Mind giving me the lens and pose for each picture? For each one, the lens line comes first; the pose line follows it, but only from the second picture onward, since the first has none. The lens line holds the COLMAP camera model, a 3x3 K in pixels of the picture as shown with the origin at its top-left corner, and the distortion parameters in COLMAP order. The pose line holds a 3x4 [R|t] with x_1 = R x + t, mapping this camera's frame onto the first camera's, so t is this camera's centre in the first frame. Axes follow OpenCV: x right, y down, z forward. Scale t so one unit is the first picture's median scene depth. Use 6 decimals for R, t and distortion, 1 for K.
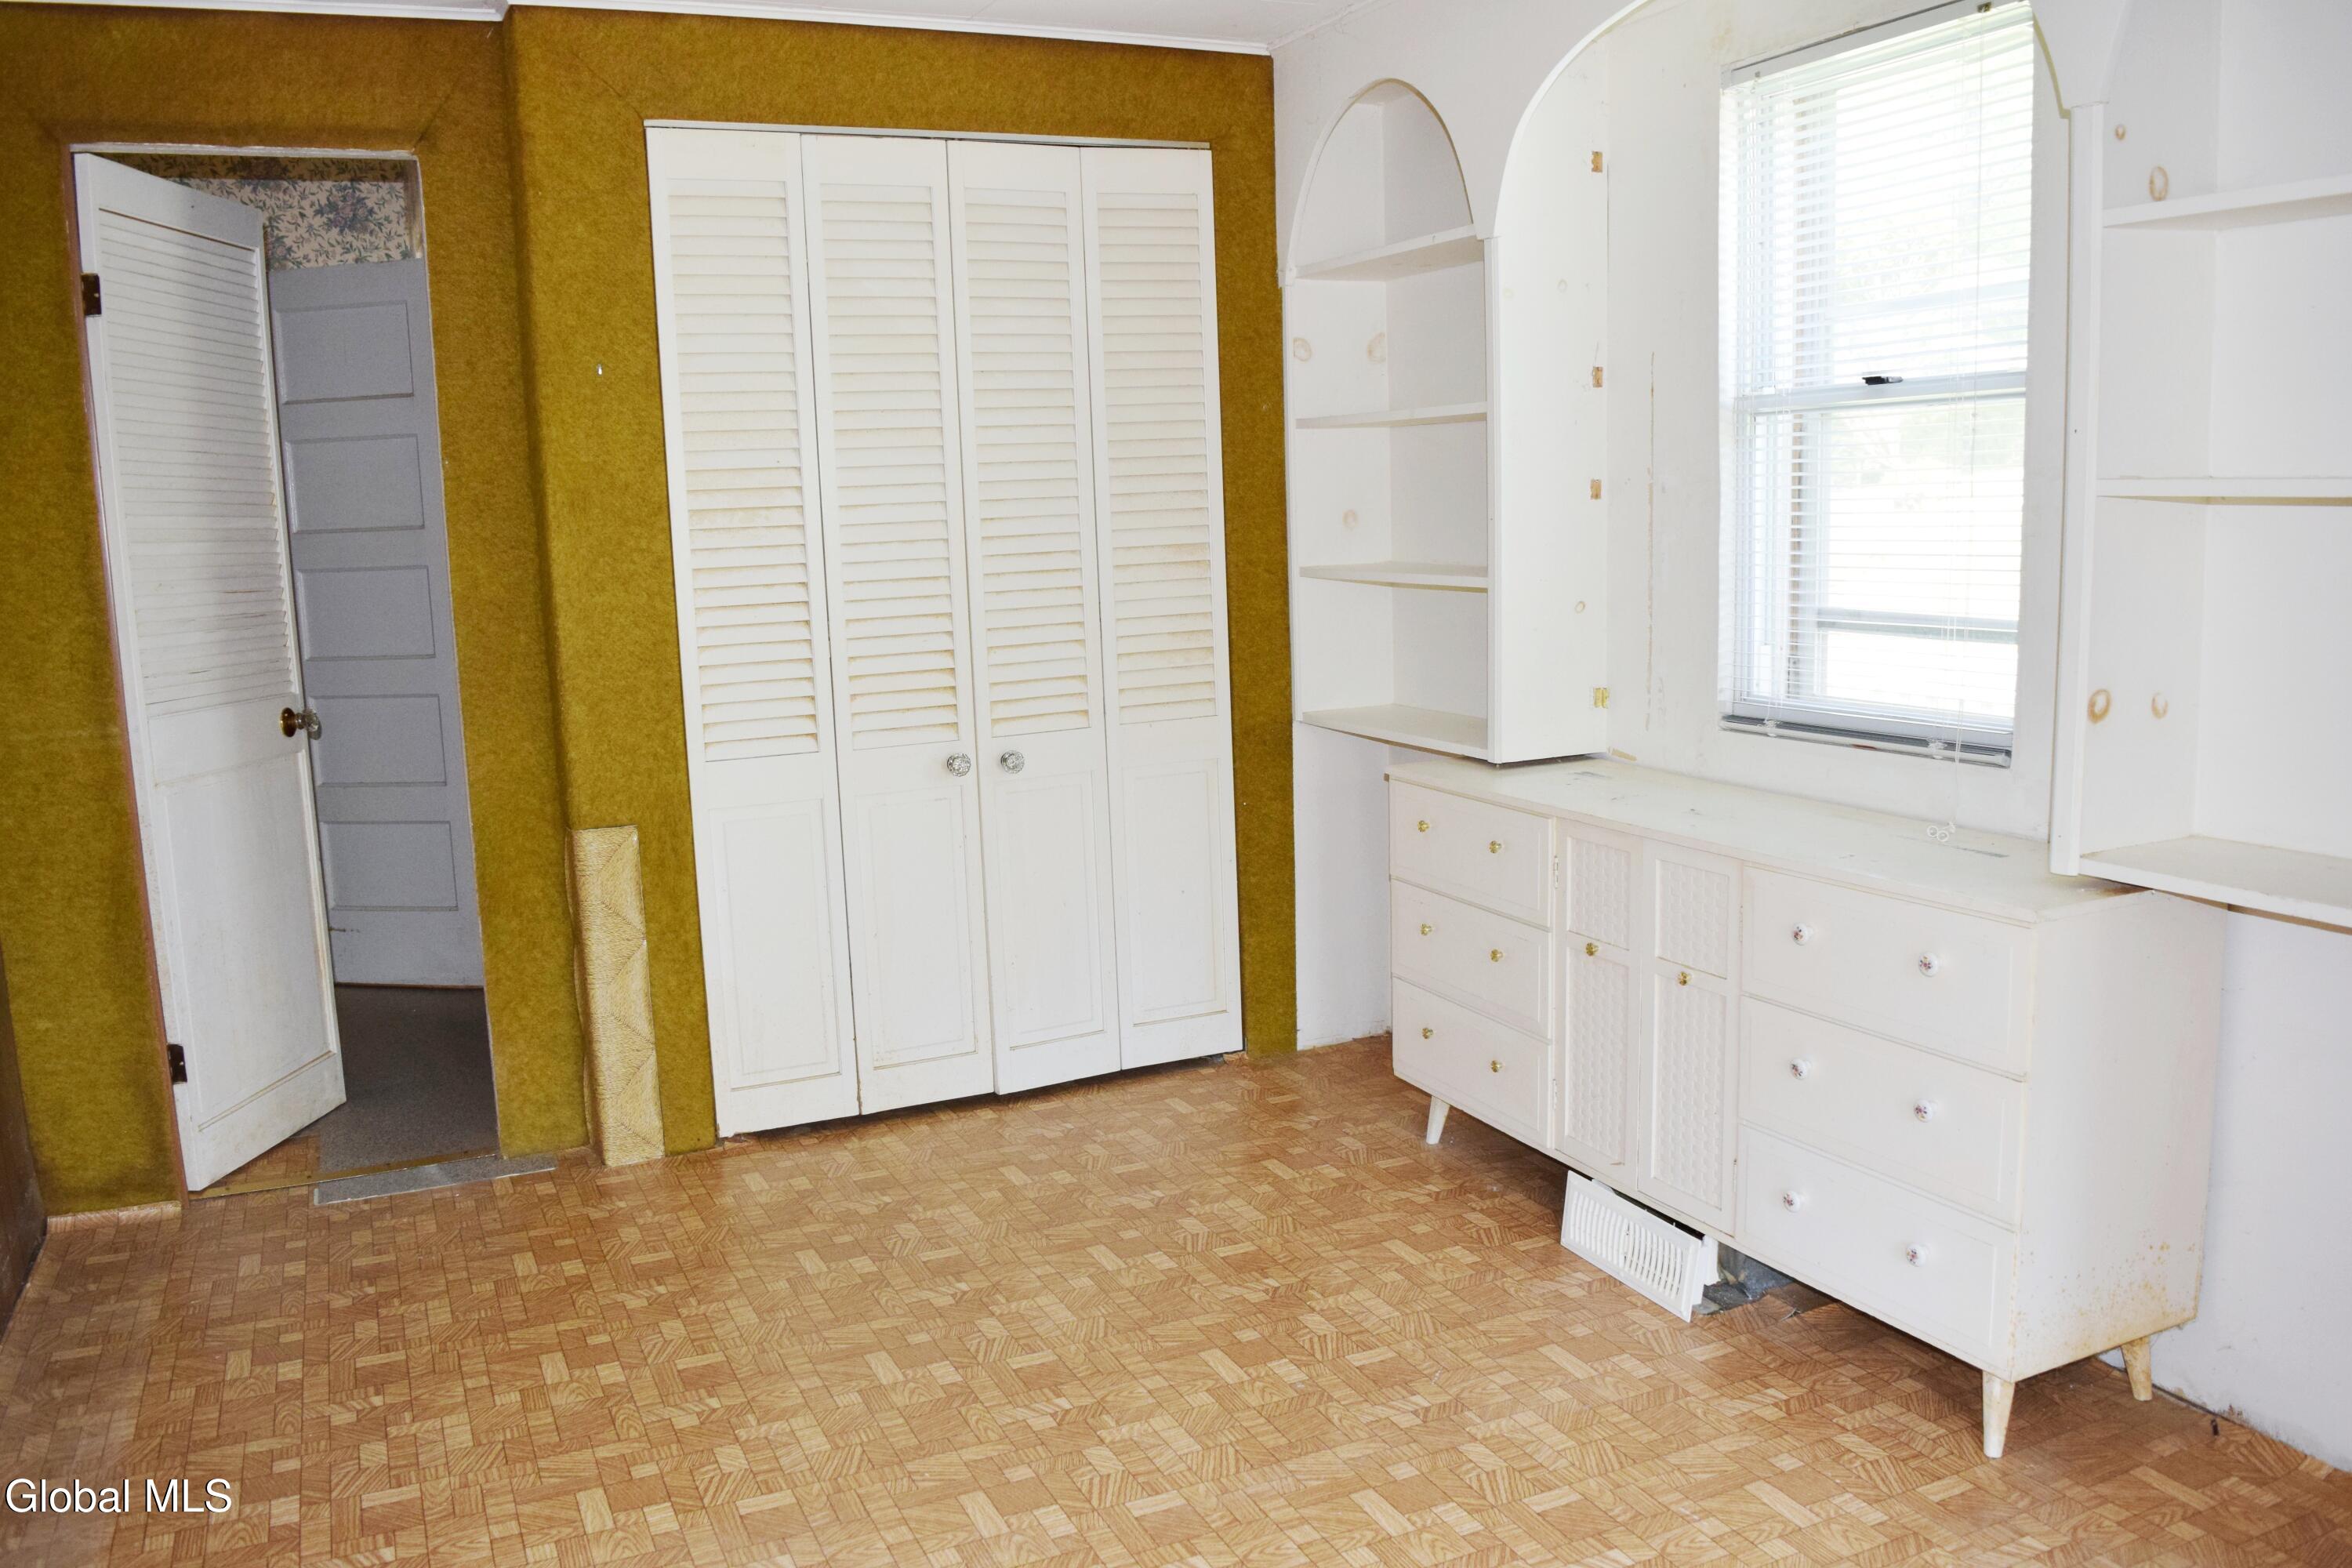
lens RADIAL K [[1847.6, 0, 1176.0], [0, 1847.6, 784.0], [0, 0, 1]] dist [-0.091072, 0.014945]
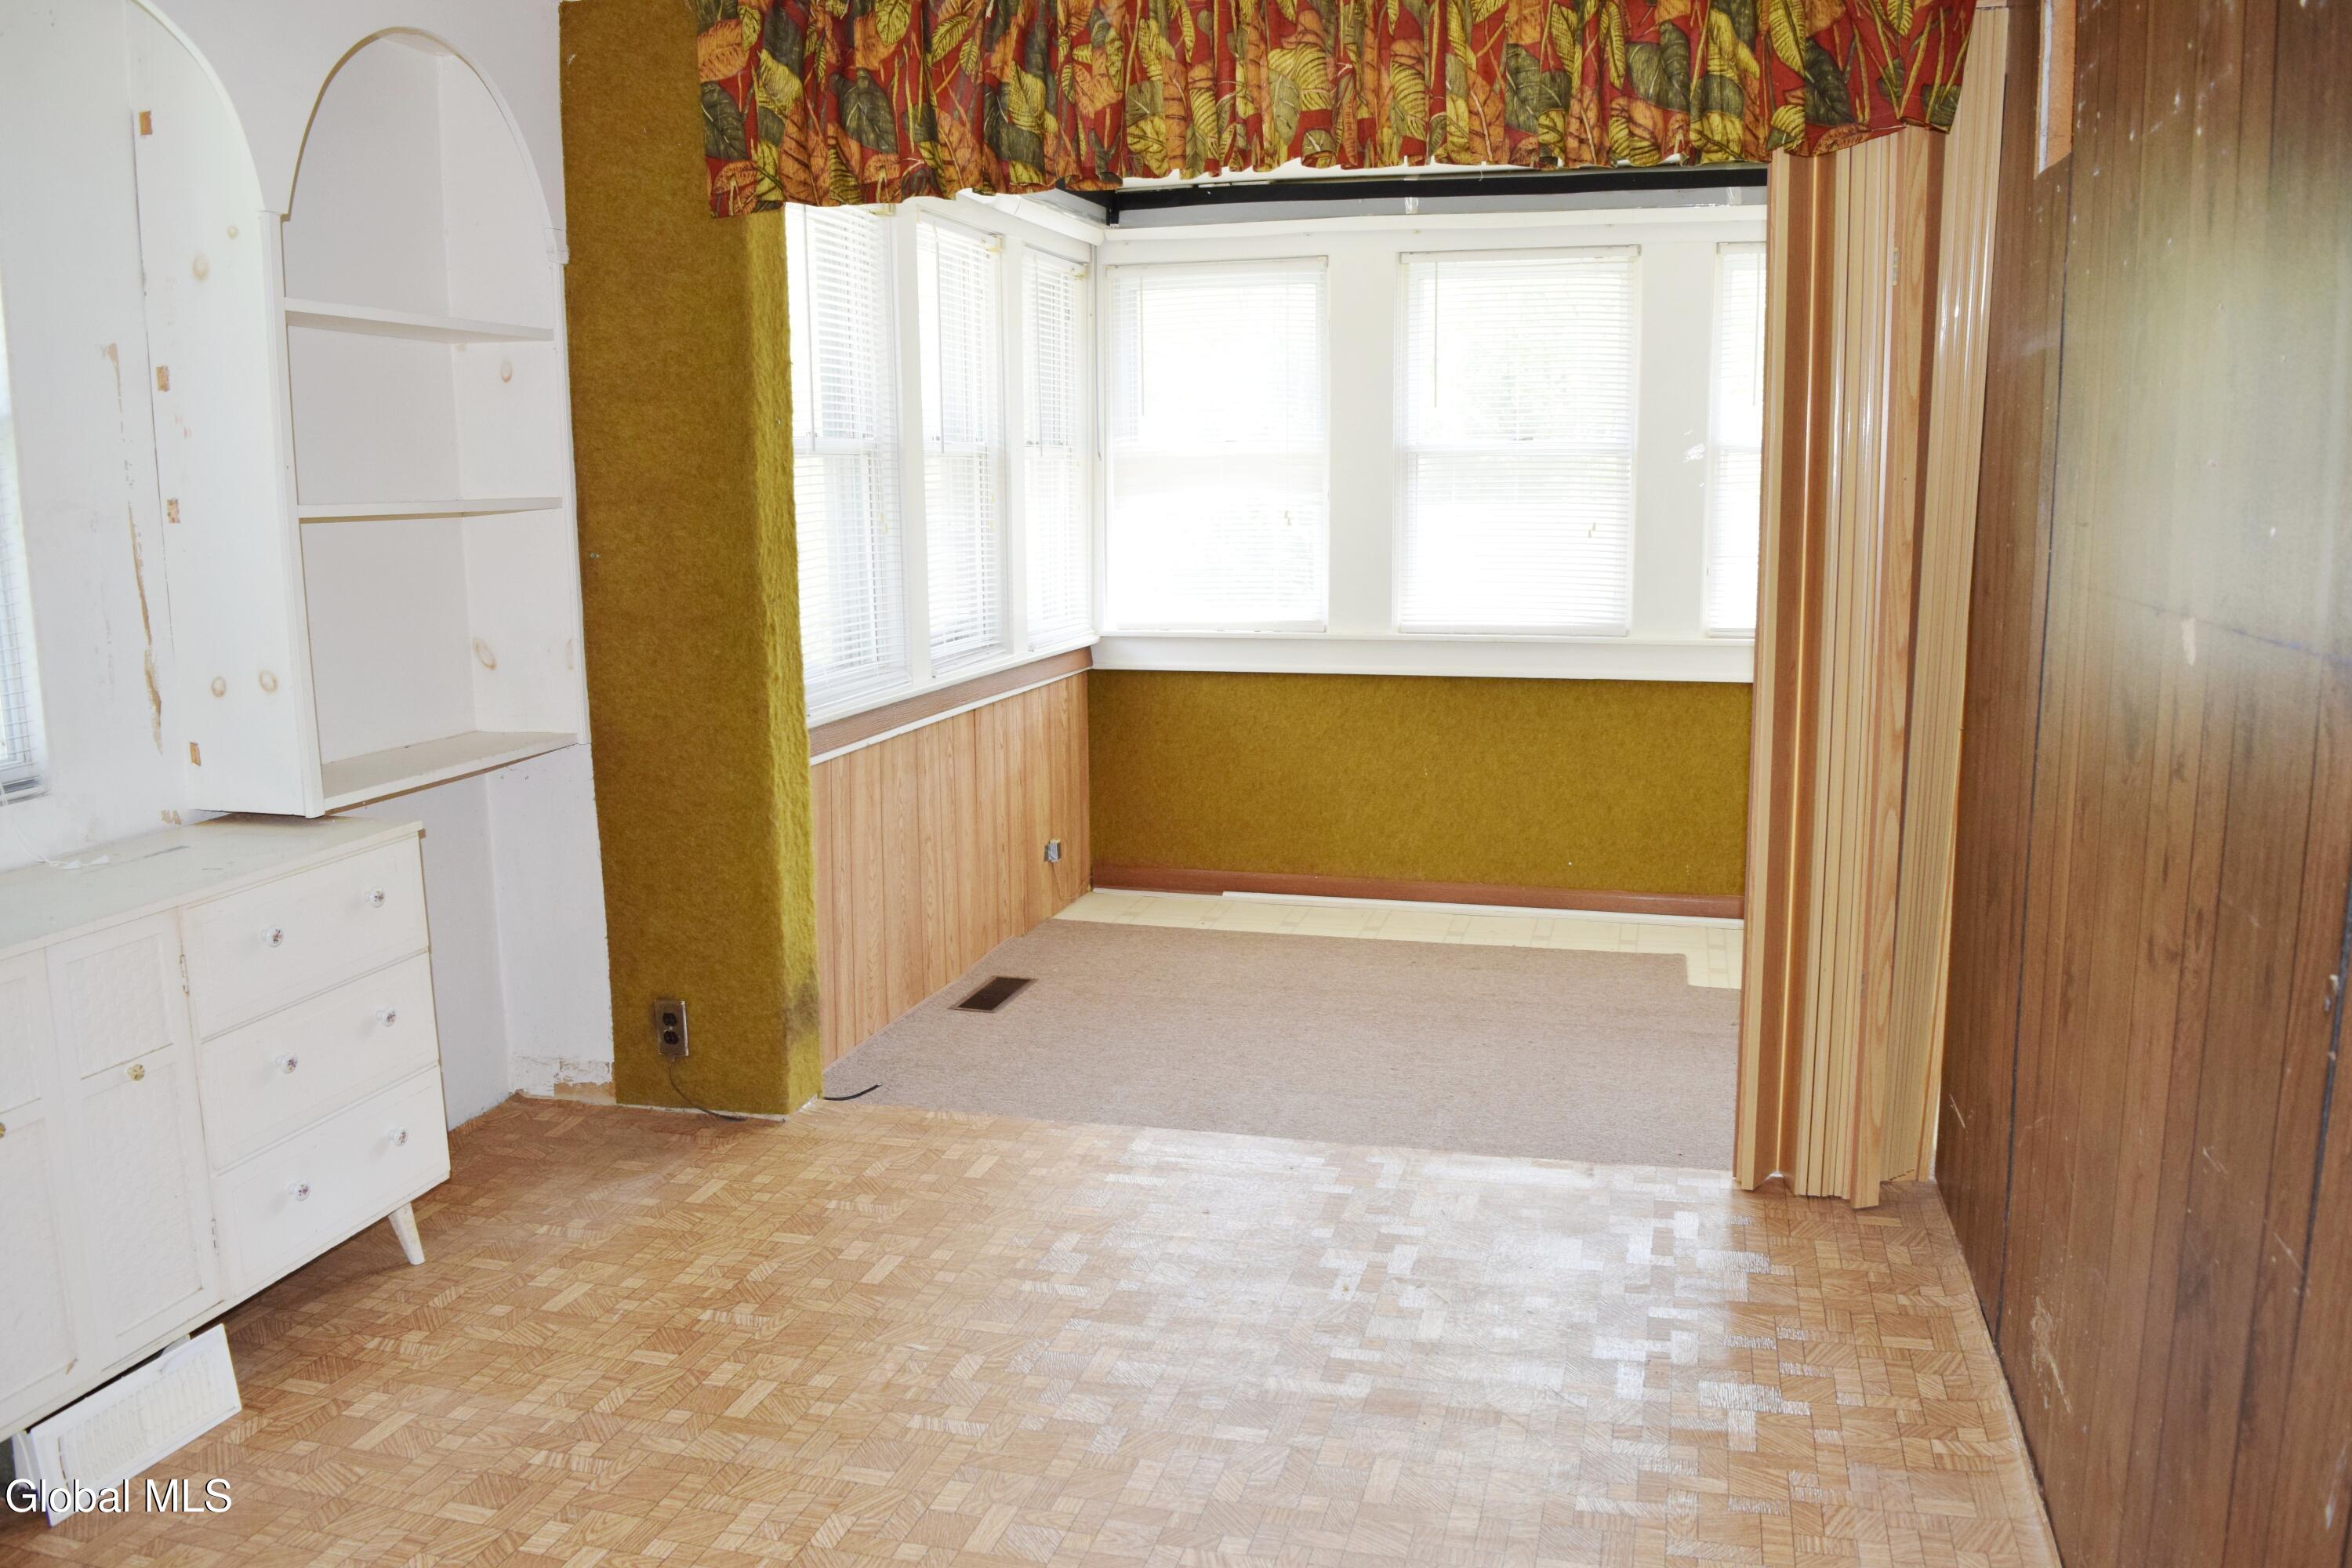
lens RADIAL K [[1847.6, 0, 1176.0], [0, 1847.6, 784.0], [0, 0, 1]] dist [-0.091072, 0.014945]
pose [[-0.763157, -0.068199, 0.642604, -0.509880], [0.134497, 0.955876, 0.261174, -0.144771], [-0.632061, 0.285745, -0.720311, 0.995582]]
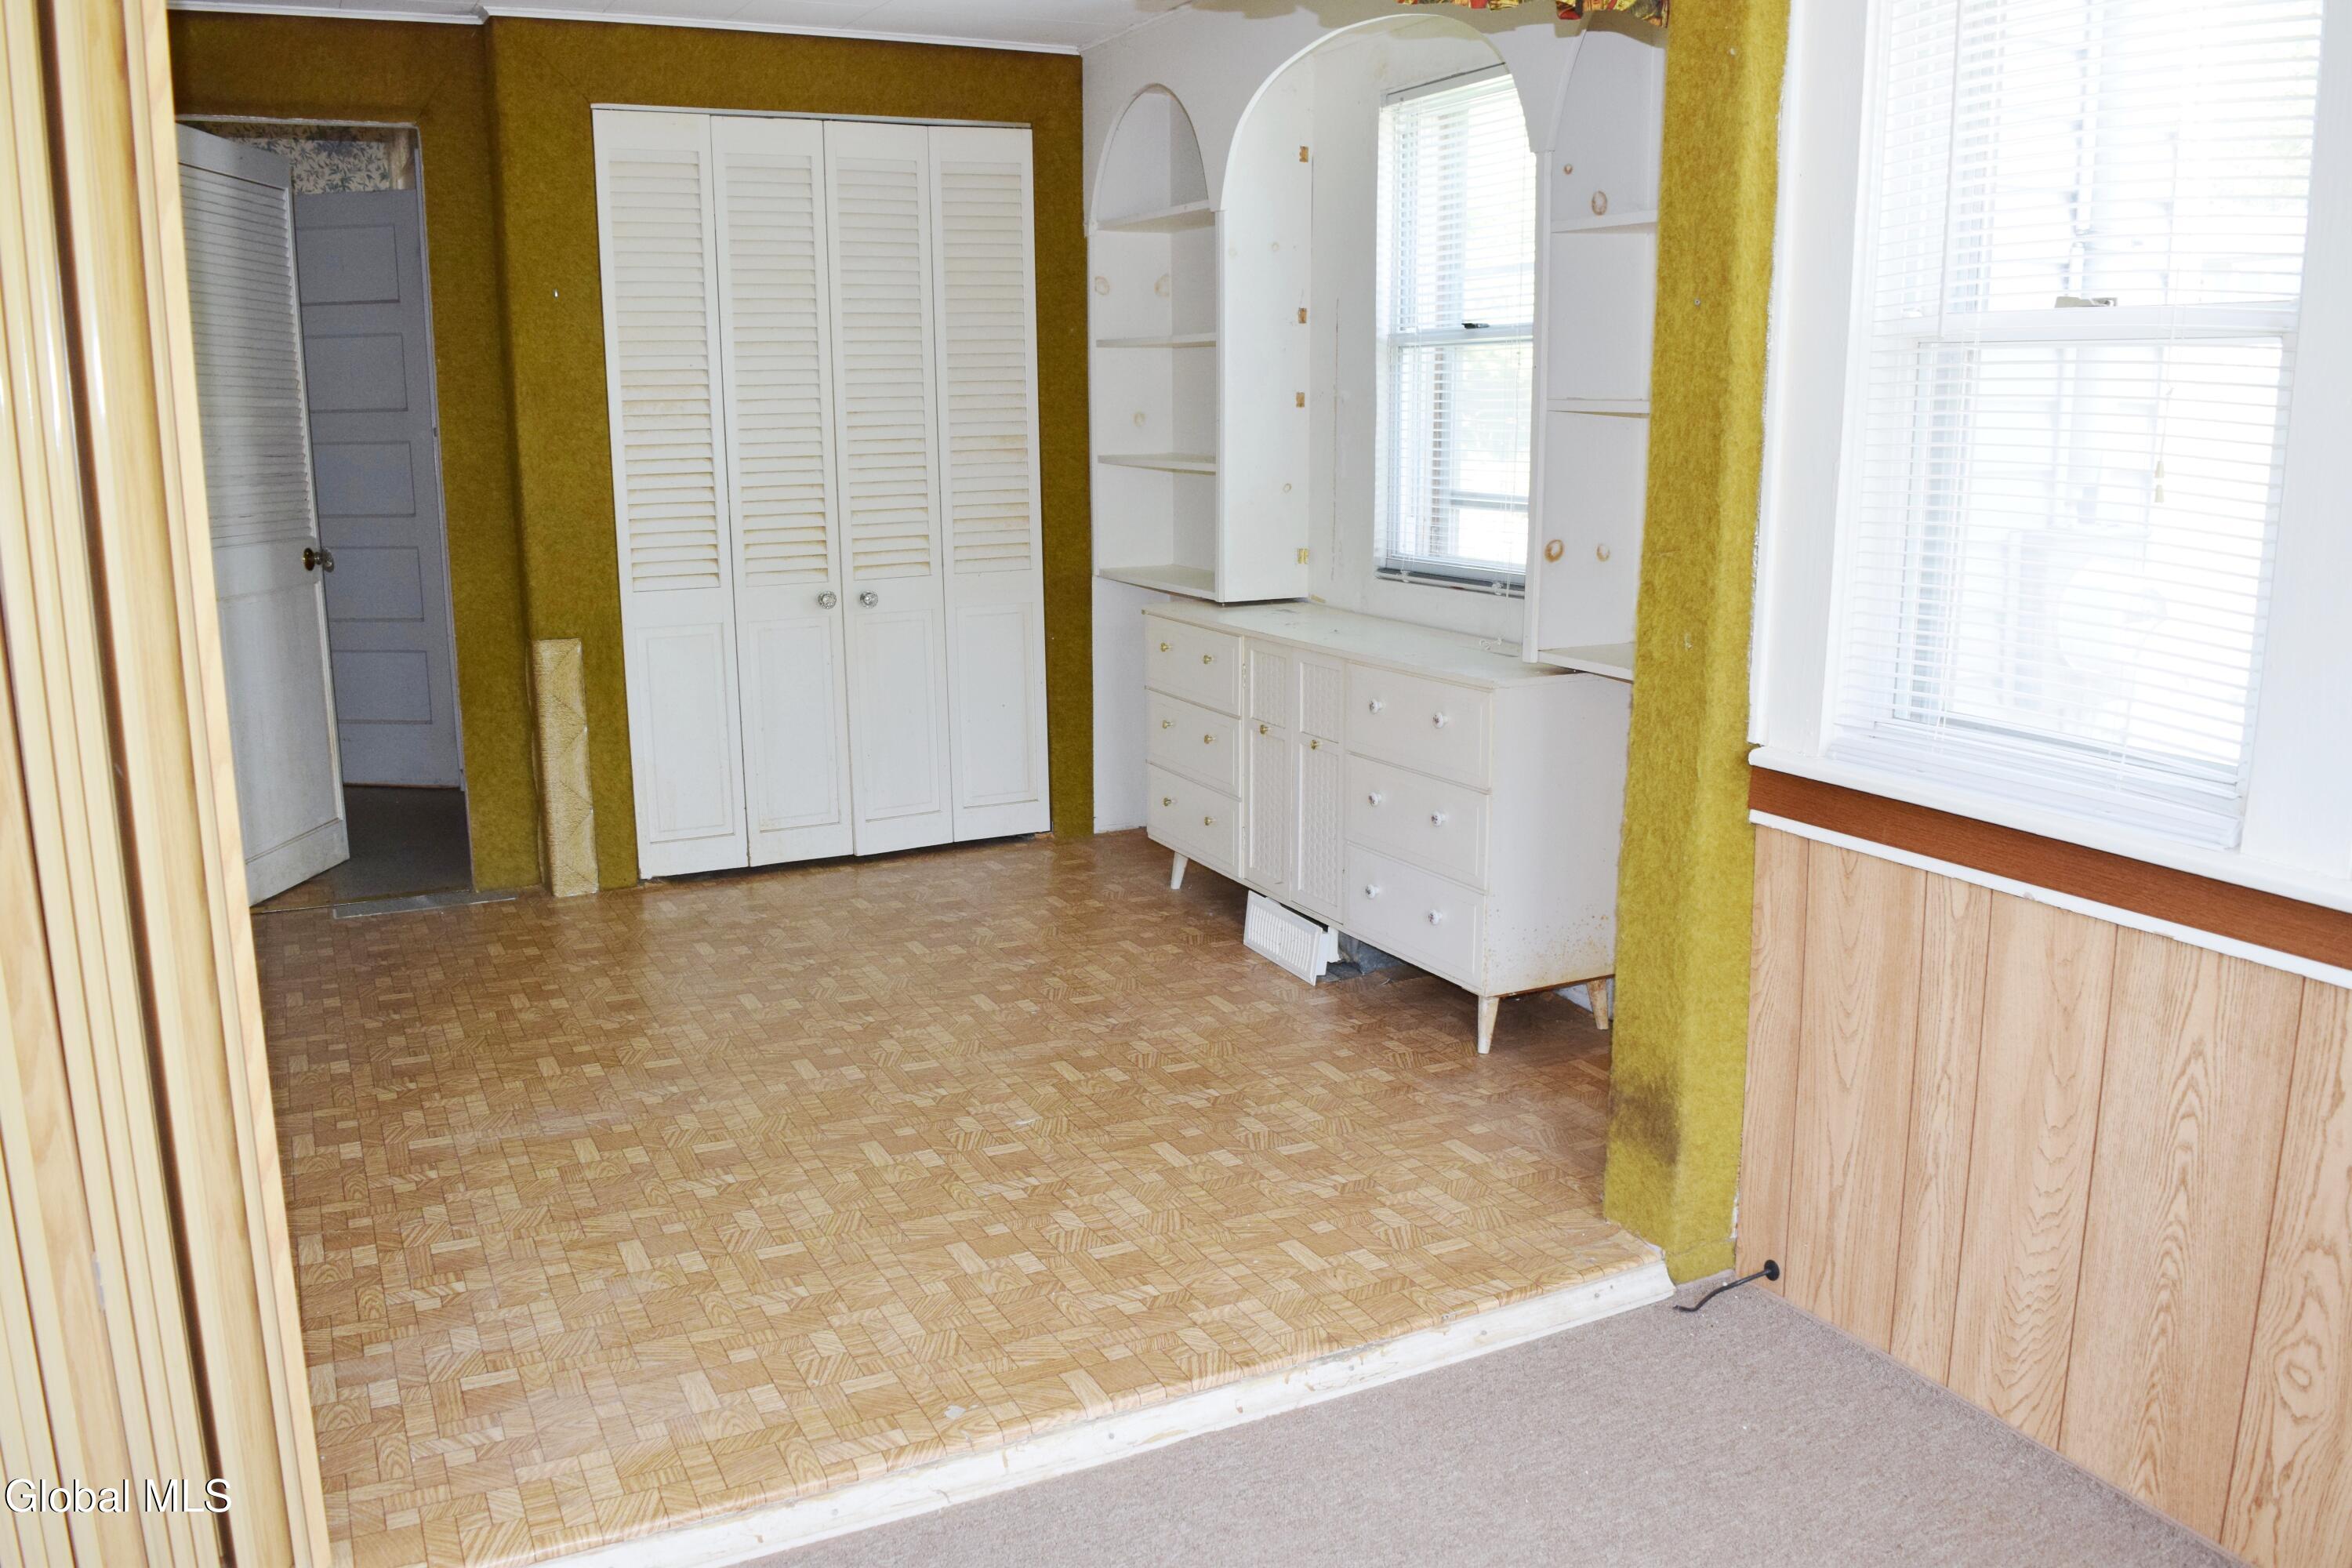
lens RADIAL K [[1847.6, 0, 1176.0], [0, 1847.6, 784.0], [0, 0, 1]] dist [-0.091072, 0.014945]
pose [[0.999294, 0.019370, 0.032178, 0.097028], [-0.021011, 0.998454, 0.051453, 0.051052], [-0.031132, -0.052093, 0.998157, -0.344275]]
